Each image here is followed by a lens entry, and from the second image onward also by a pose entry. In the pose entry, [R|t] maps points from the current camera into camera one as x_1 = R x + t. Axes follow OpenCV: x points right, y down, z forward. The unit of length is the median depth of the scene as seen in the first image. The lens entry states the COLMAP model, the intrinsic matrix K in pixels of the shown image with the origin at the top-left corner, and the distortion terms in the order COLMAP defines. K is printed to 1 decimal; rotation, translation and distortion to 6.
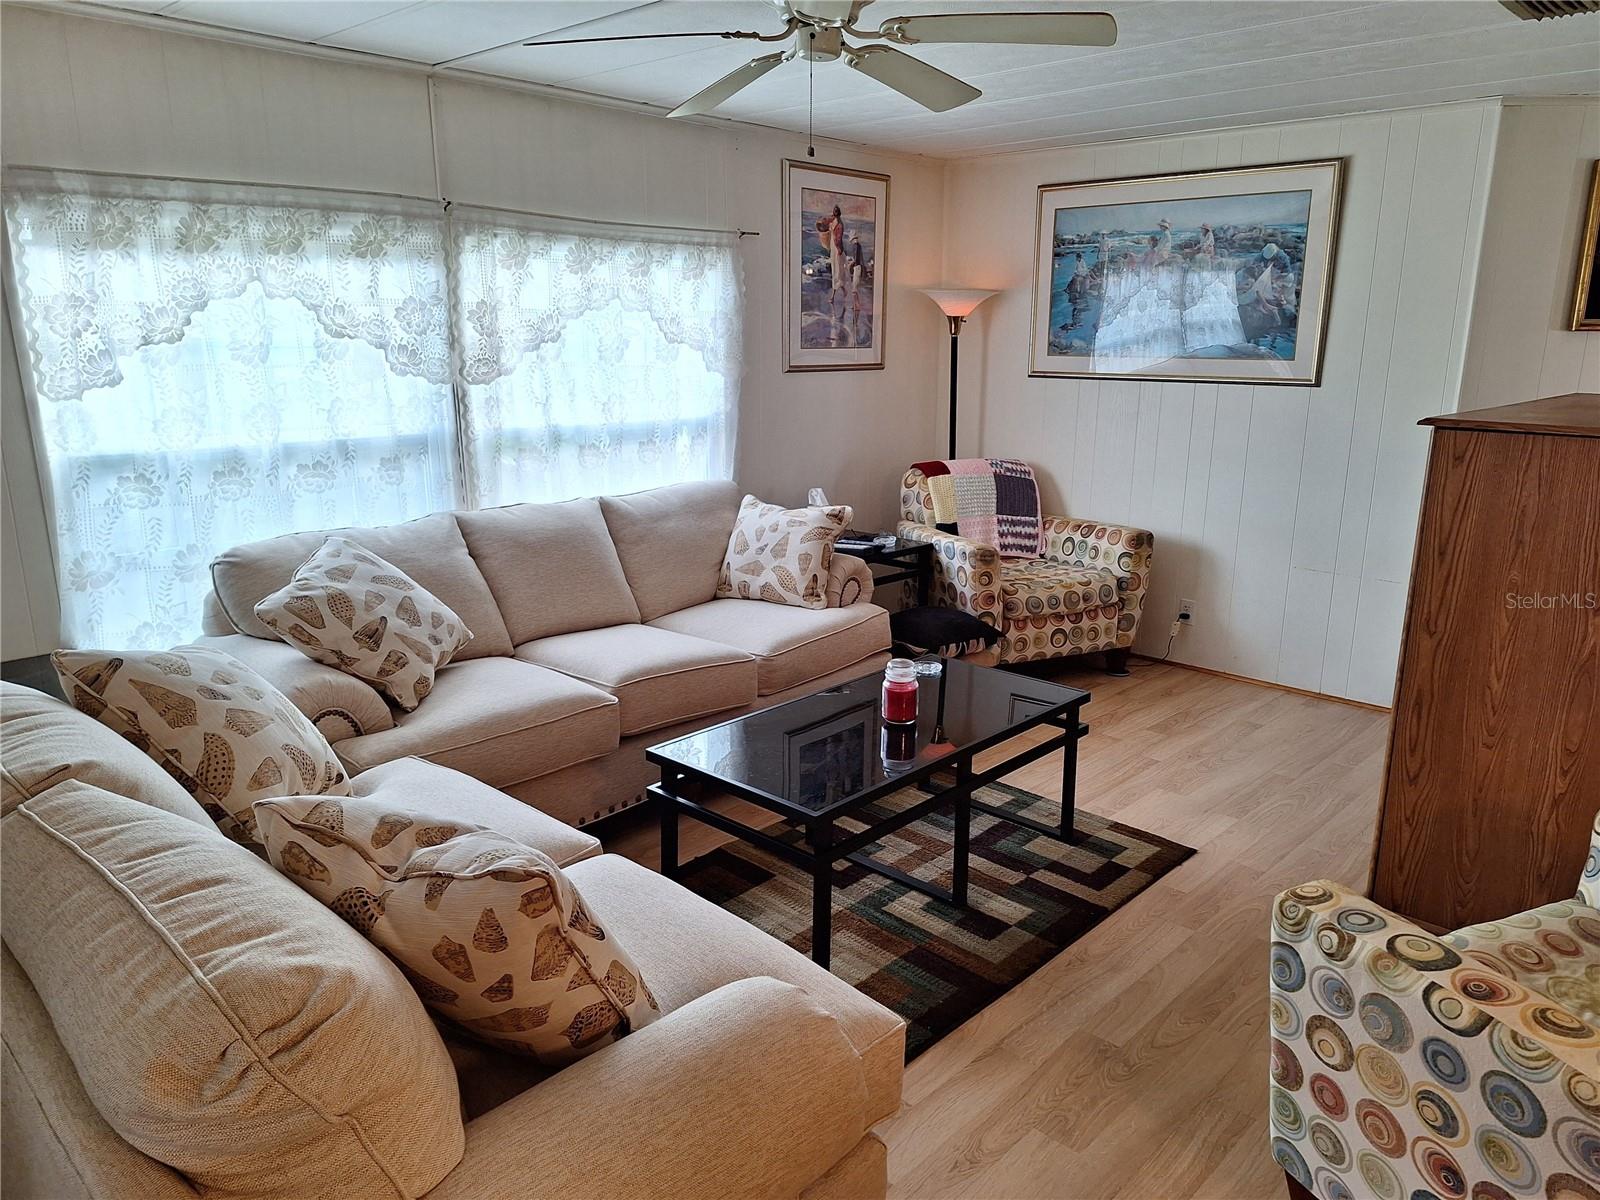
lens RADIAL K [[1107.3, 0, 809.2], [0, 1107.3, 602.3], [0, 0, 1]] dist [0.094526, -0.106480]
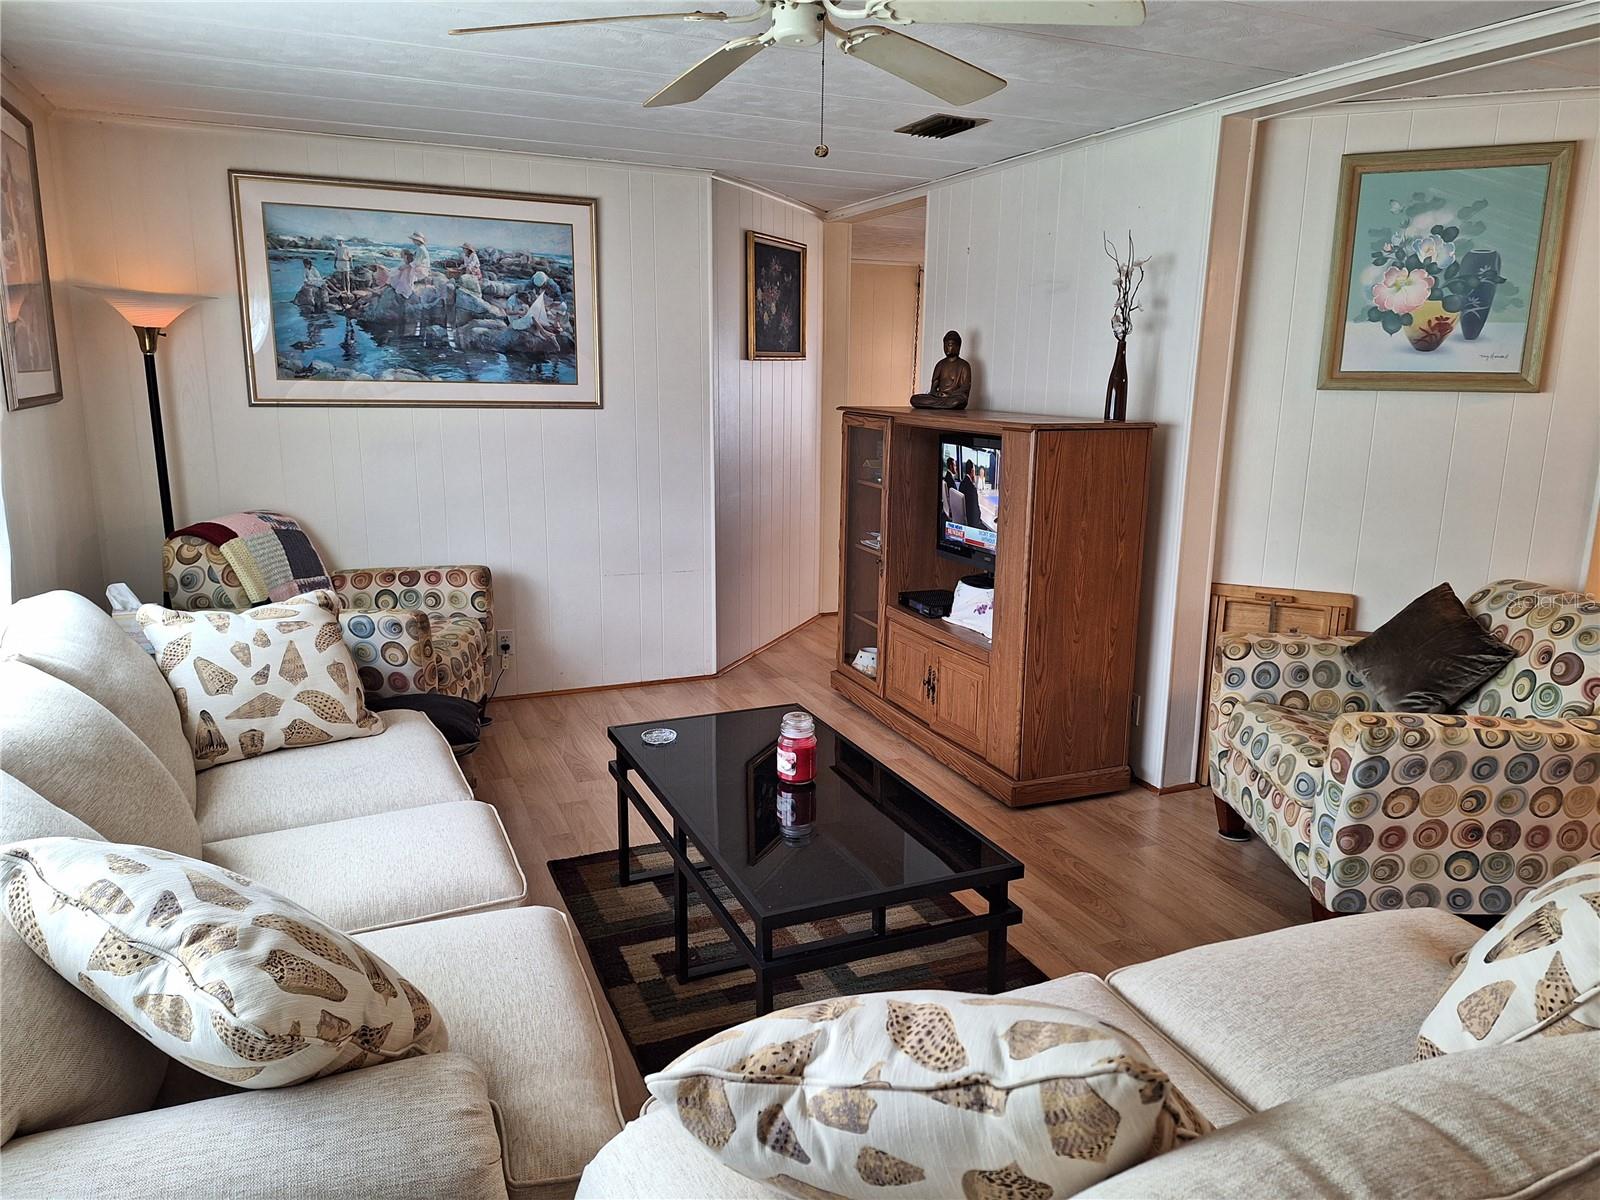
lens RADIAL K [[1109.3, 0, 800.0], [0, 1109.3, 600.0], [0, 0, 1]] dist [0.086796, -0.150629]
pose [[0.386625, -0.189488, 0.902560, -0.474159], [0.206925, 0.971535, 0.115330, -0.094611], [-0.898723, 0.142173, 0.414830, 0.399903]]
